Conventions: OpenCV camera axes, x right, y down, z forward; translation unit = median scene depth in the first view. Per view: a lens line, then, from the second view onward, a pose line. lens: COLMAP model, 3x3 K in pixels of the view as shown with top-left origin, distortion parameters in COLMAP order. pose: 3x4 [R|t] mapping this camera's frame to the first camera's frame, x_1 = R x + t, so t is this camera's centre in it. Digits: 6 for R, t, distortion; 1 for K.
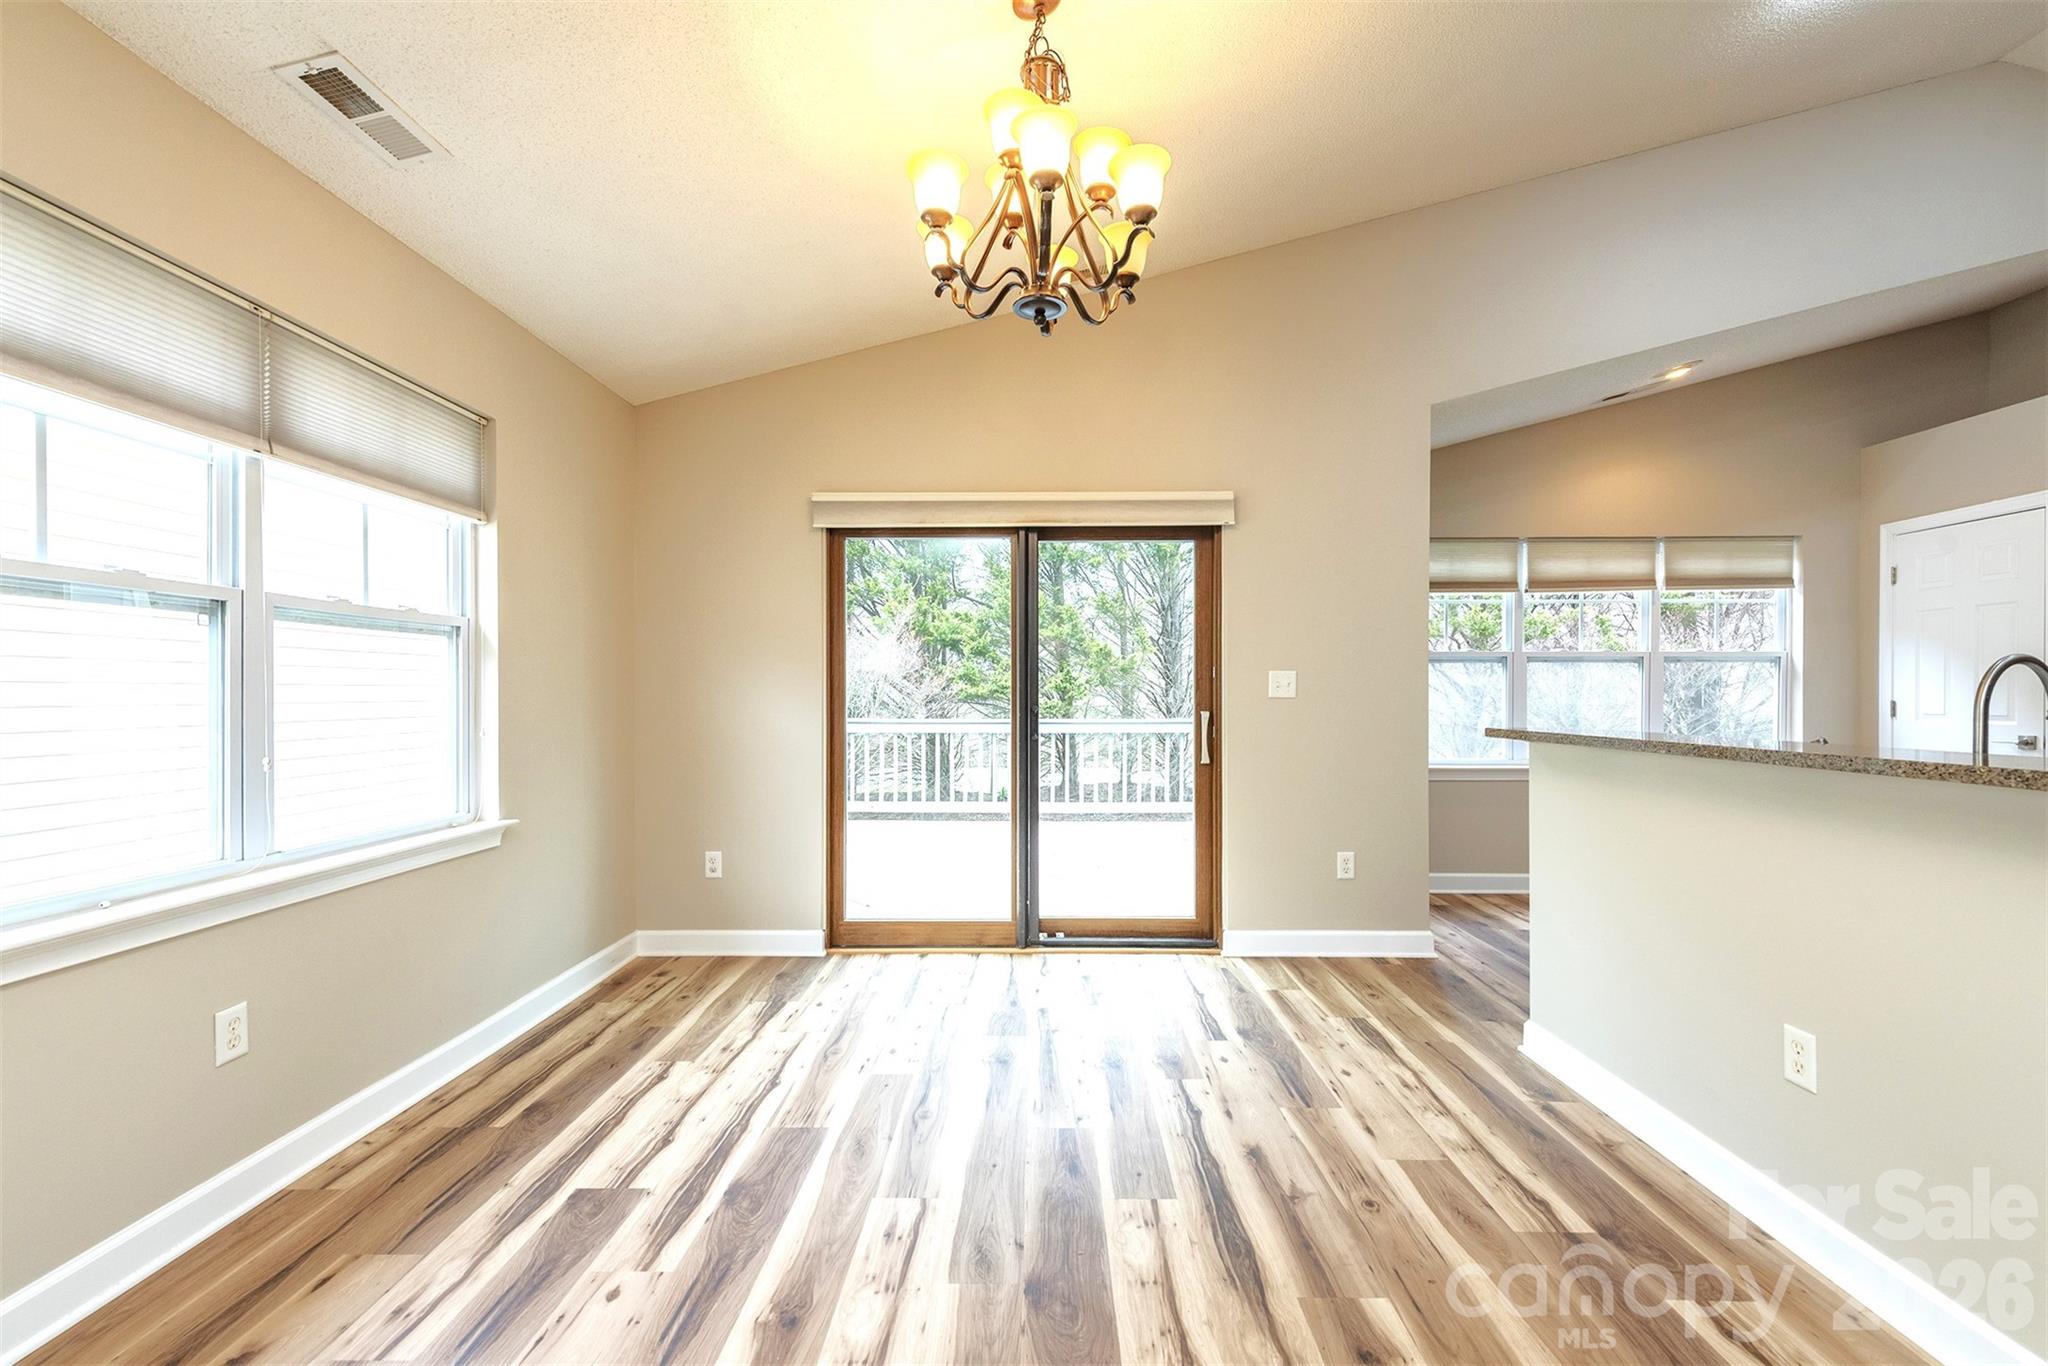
lens RADIAL K [[863.0, 0, 1026.3], [0, 863.0, 695.2], [0, 0, 1]] dist [0.002345, 0.000046]
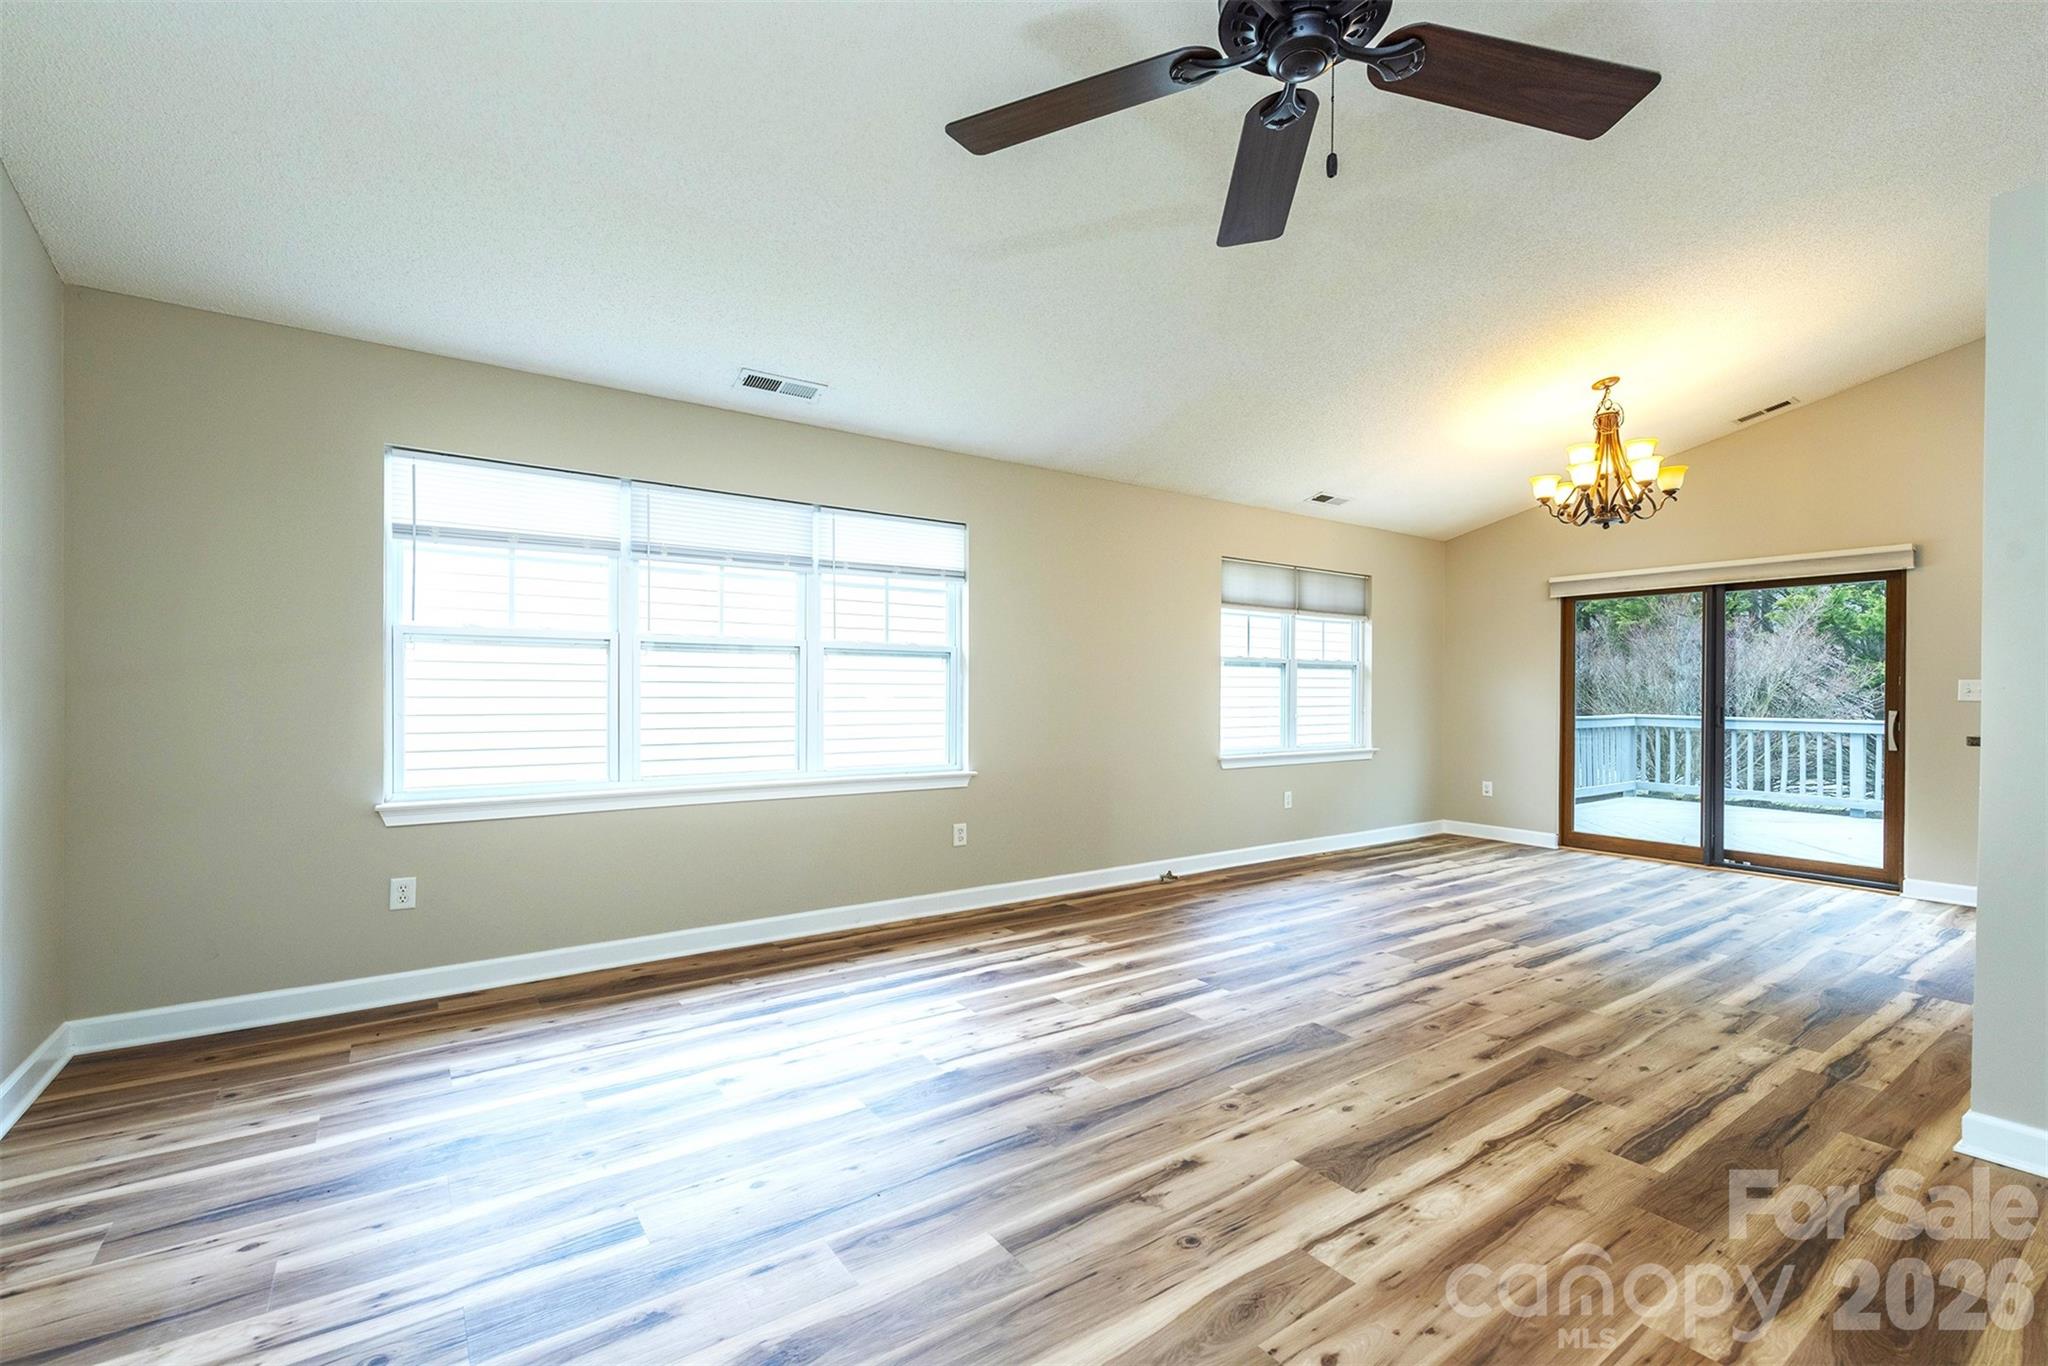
lens RADIAL K [[856.0, 0, 989.4], [0, 856.0, 677.6], [0, 0, 1]] dist [0.001243, -0.000399]
pose [[0.553473, -0.007551, -0.832833, 0.523574], [-0.007662, 0.999870, -0.014157, 0.007264], [0.832832, 0.014217, 0.553344, -0.797955]]
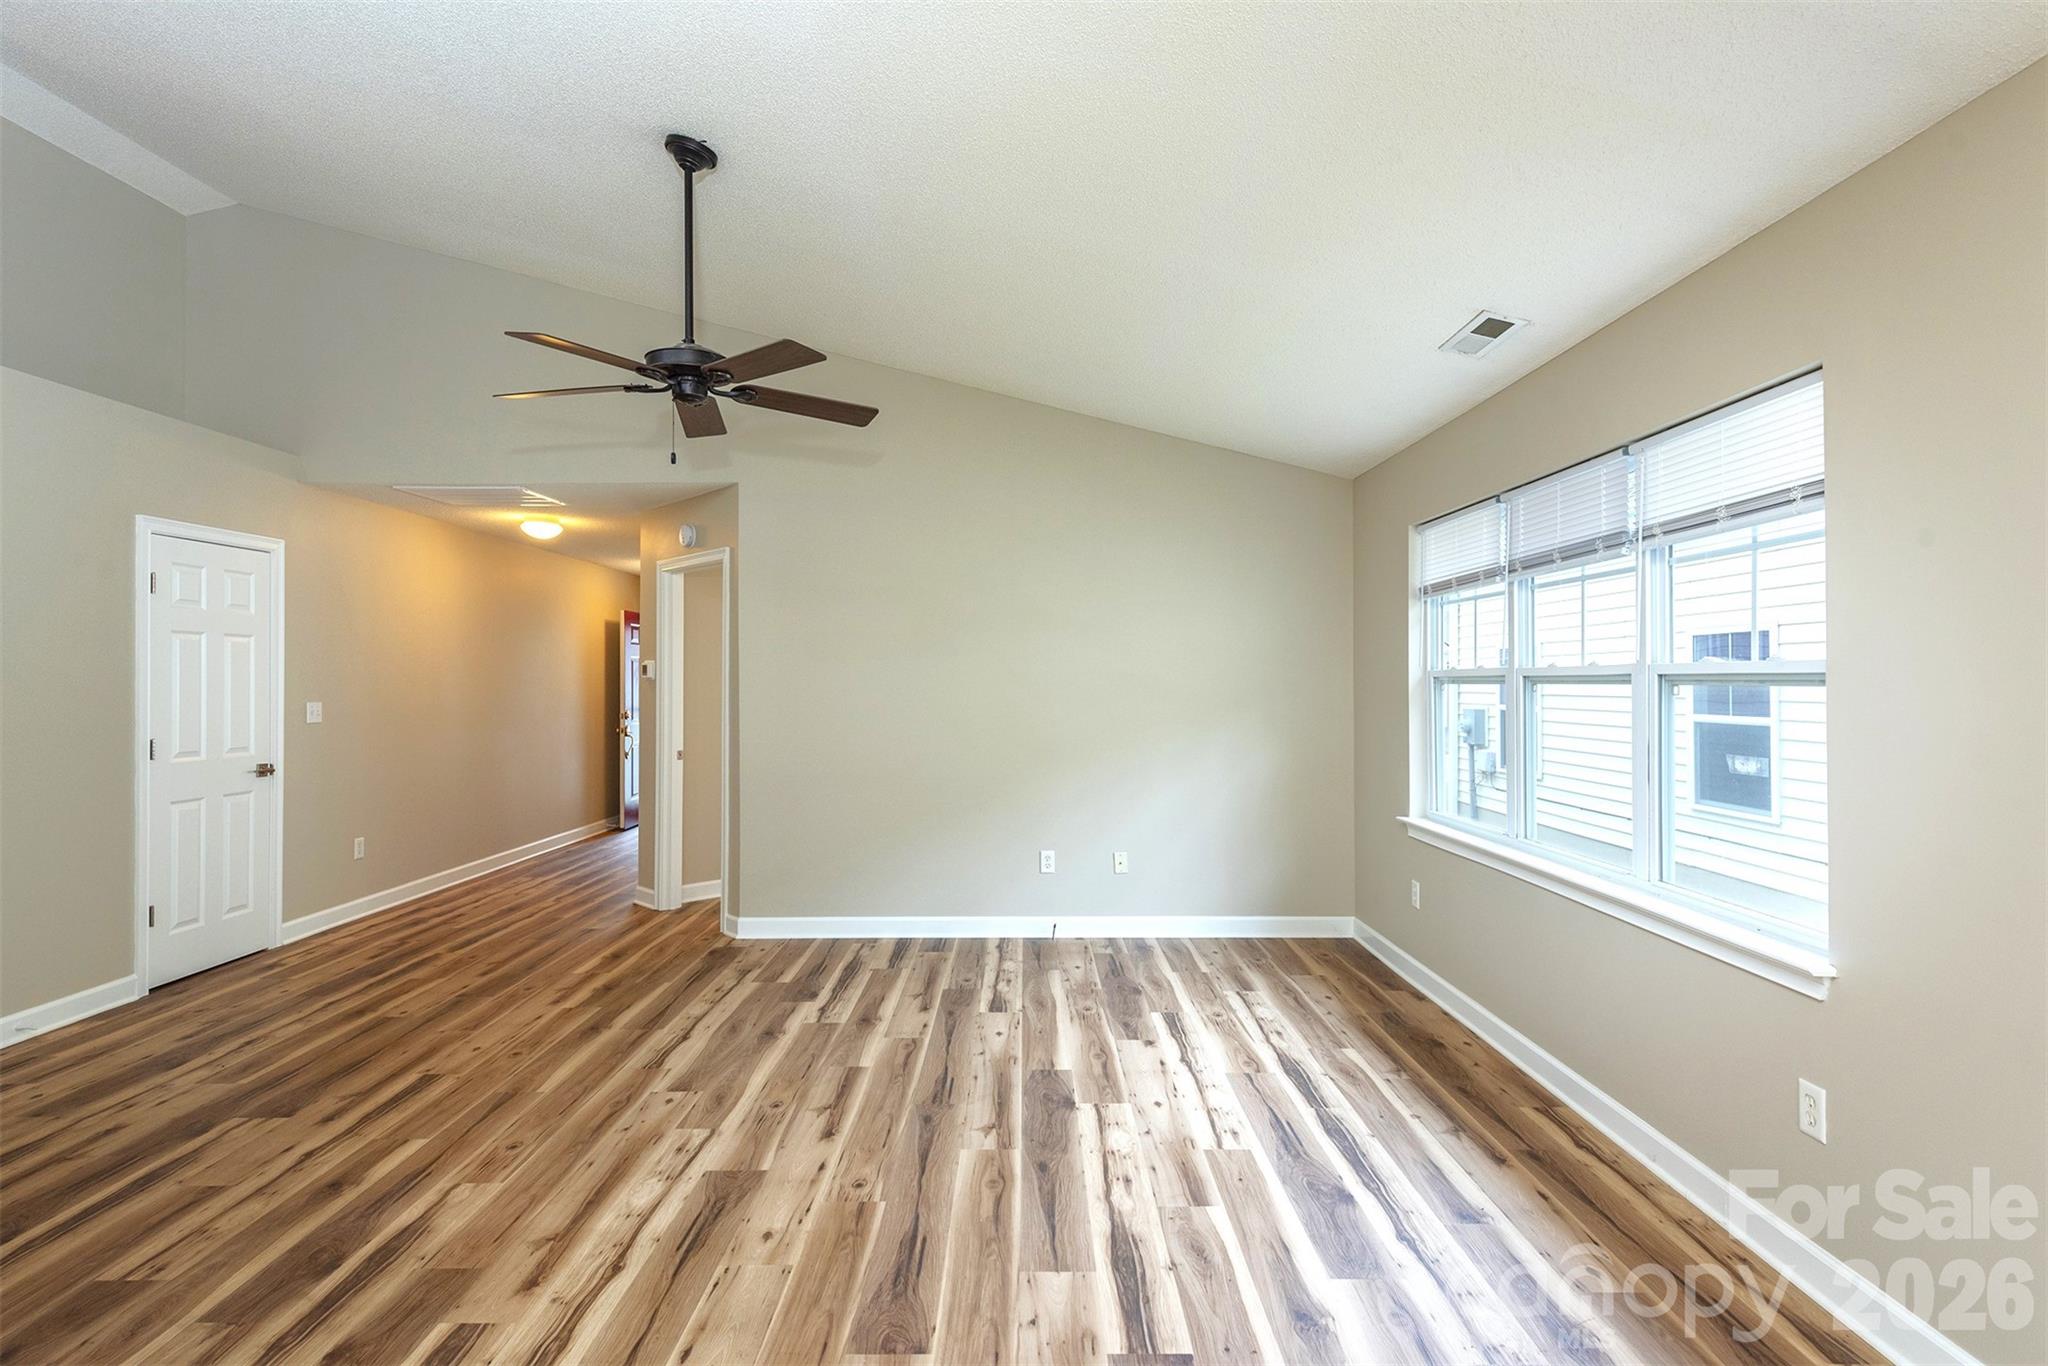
lens RADIAL K [[1006.7, 0, 1033.0], [0, 1006.7, 675.1], [0, 0, 1]] dist [0.016180, -0.006517]
pose [[-0.999673, -0.001049, -0.025547, -0.005038], [-0.000948, 0.999992, -0.003986, -0.053312], [0.025551, -0.003961, -0.999666, 0.424078]]
